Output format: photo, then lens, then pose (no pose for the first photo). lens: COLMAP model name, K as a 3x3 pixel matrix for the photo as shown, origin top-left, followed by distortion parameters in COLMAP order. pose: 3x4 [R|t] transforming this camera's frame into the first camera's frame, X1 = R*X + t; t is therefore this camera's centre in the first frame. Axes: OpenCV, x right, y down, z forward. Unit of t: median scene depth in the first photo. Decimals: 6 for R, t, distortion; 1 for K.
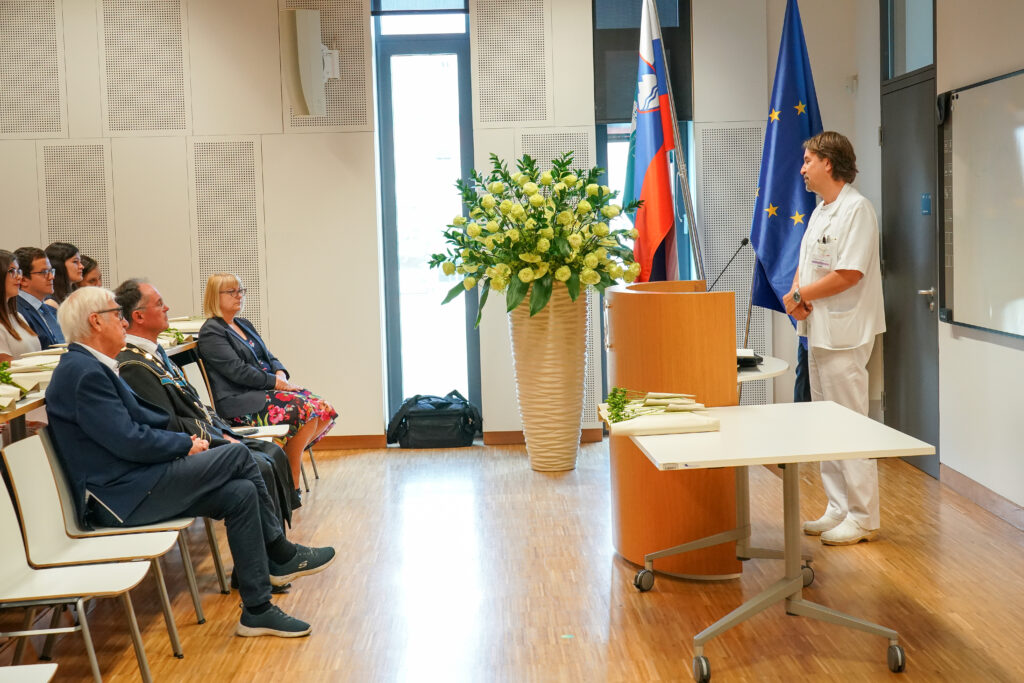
lens RADIAL K [[1624.2, 0, 512.0], [0, 1624.2, 341.5], [0, 0, 1]] dist [-0.005542, 0.109095]
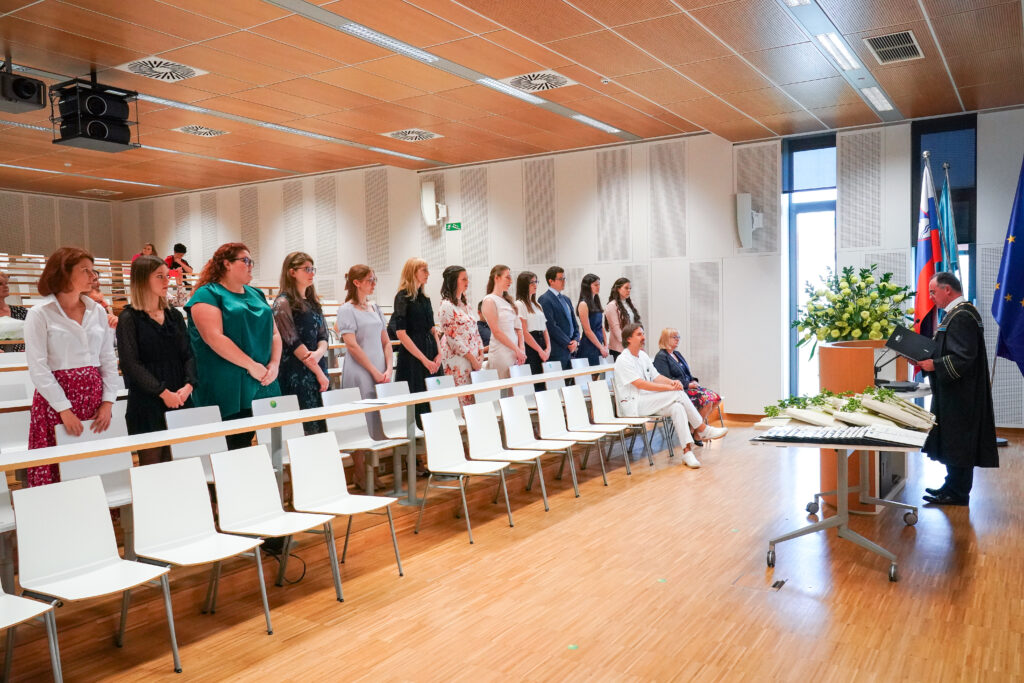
lens RADIAL K [[814.1, 0, 512.0], [0, 814.1, 341.5], [0, 0, 1]] dist [0.002515, 0.004054]
pose [[0.836365, 0.031189, -0.547286, 0.197087], [-0.042109, 0.999086, -0.007415, -0.009697], [0.546554, 0.029247, 0.836913, 0.047476]]
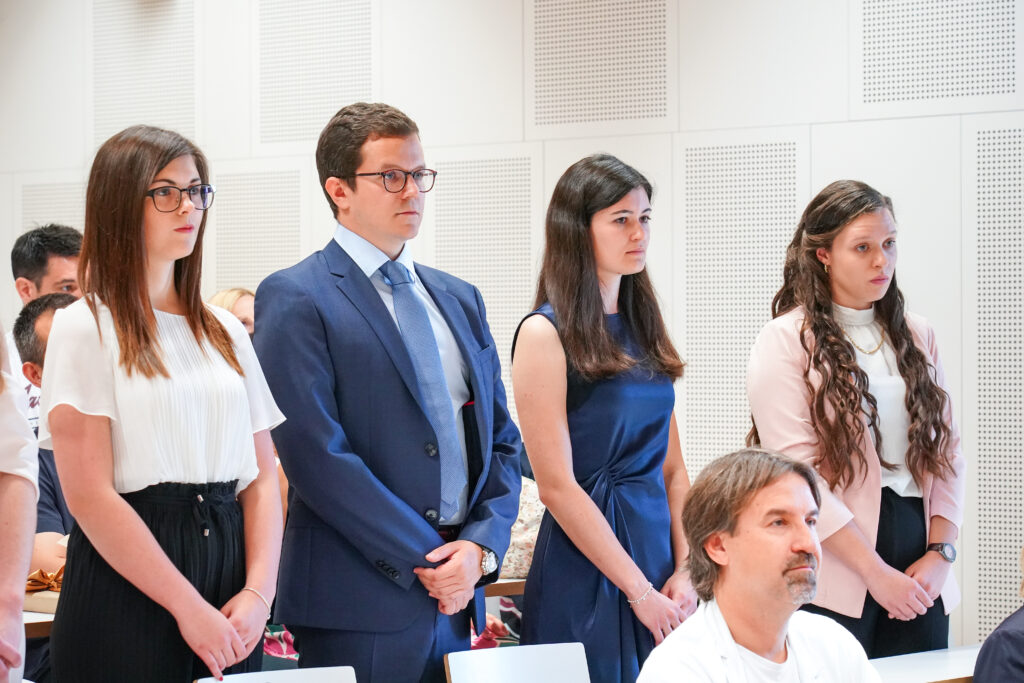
lens RADIAL K [[3036.2, 0, 512.0], [0, 3036.2, 341.5], [0, 0, 1]] dist [-0.000402, -1.668399]
pose [[0.748371, 0.021269, -0.662939, 0.141974], [-0.063790, 0.997161, -0.040019, -0.035075], [0.660205, 0.072238, 0.747603, 0.417098]]
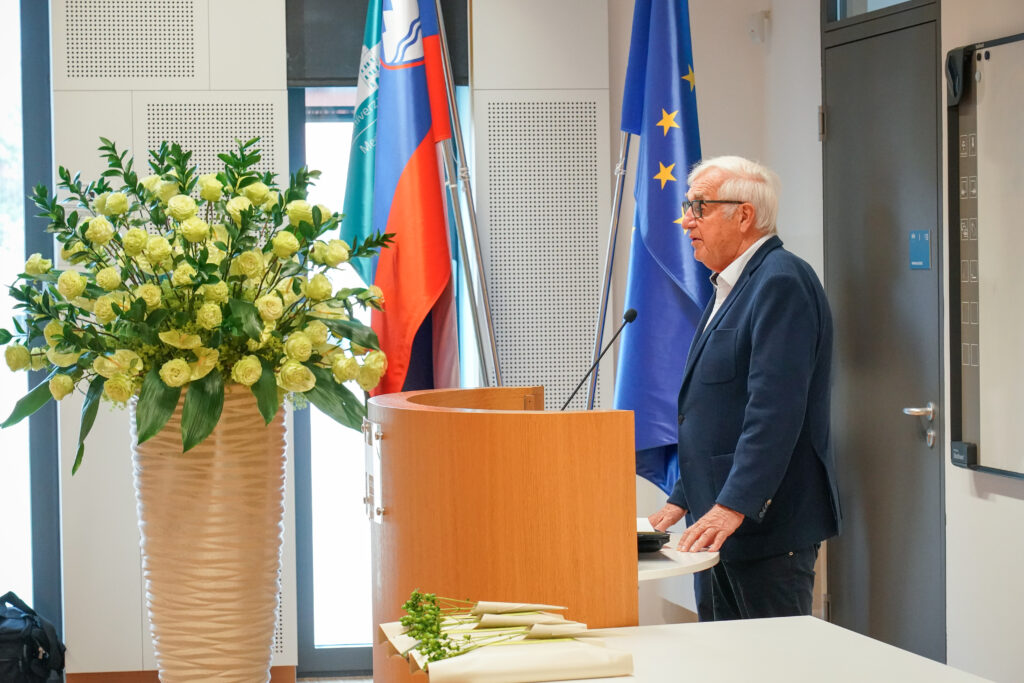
lens RADIAL K [[3036.2, 0, 512.0], [0, 3036.2, 341.5], [0, 0, 1]] dist [-0.000402, -1.668399]
pose [[0.985913, 0.011890, 0.166838, -0.045938], [-0.003448, 0.998703, -0.050802, -0.001679], [-0.167225, 0.049511, 0.984675, 0.022586]]
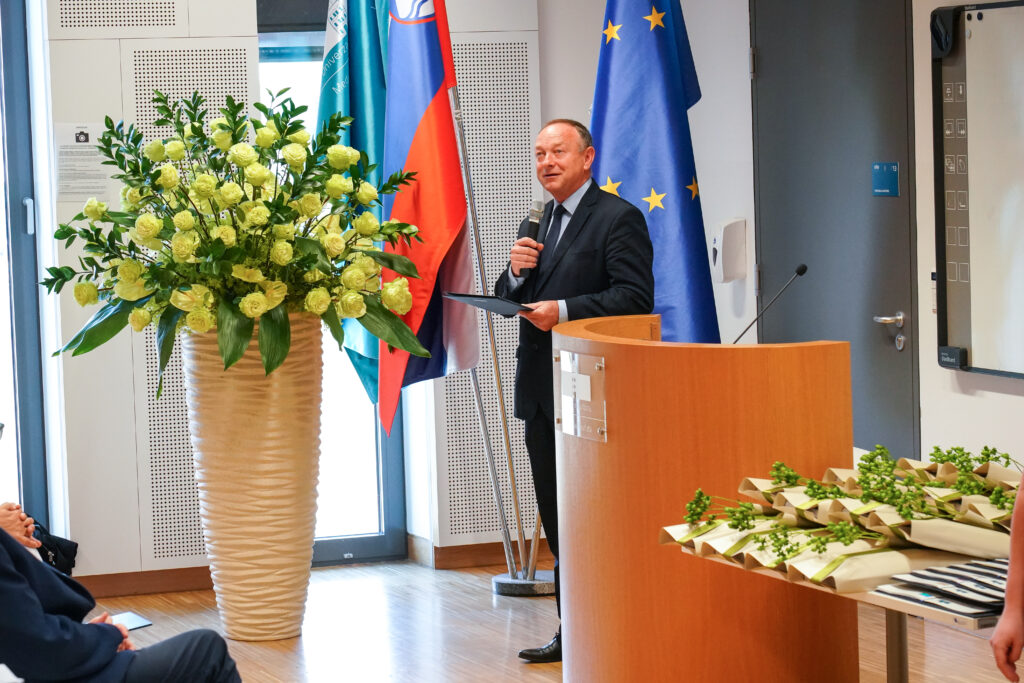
lens RADIAL K [[3036.2, 0, 512.0], [0, 3036.2, 341.5], [0, 0, 1]] dist [-0.000402, -1.668399]
pose [[0.939189, -0.025063, 0.342484, -0.267344], [0.028295, 0.999590, -0.004444, -0.019701], [-0.342232, 0.013864, 0.939513, -0.046458]]
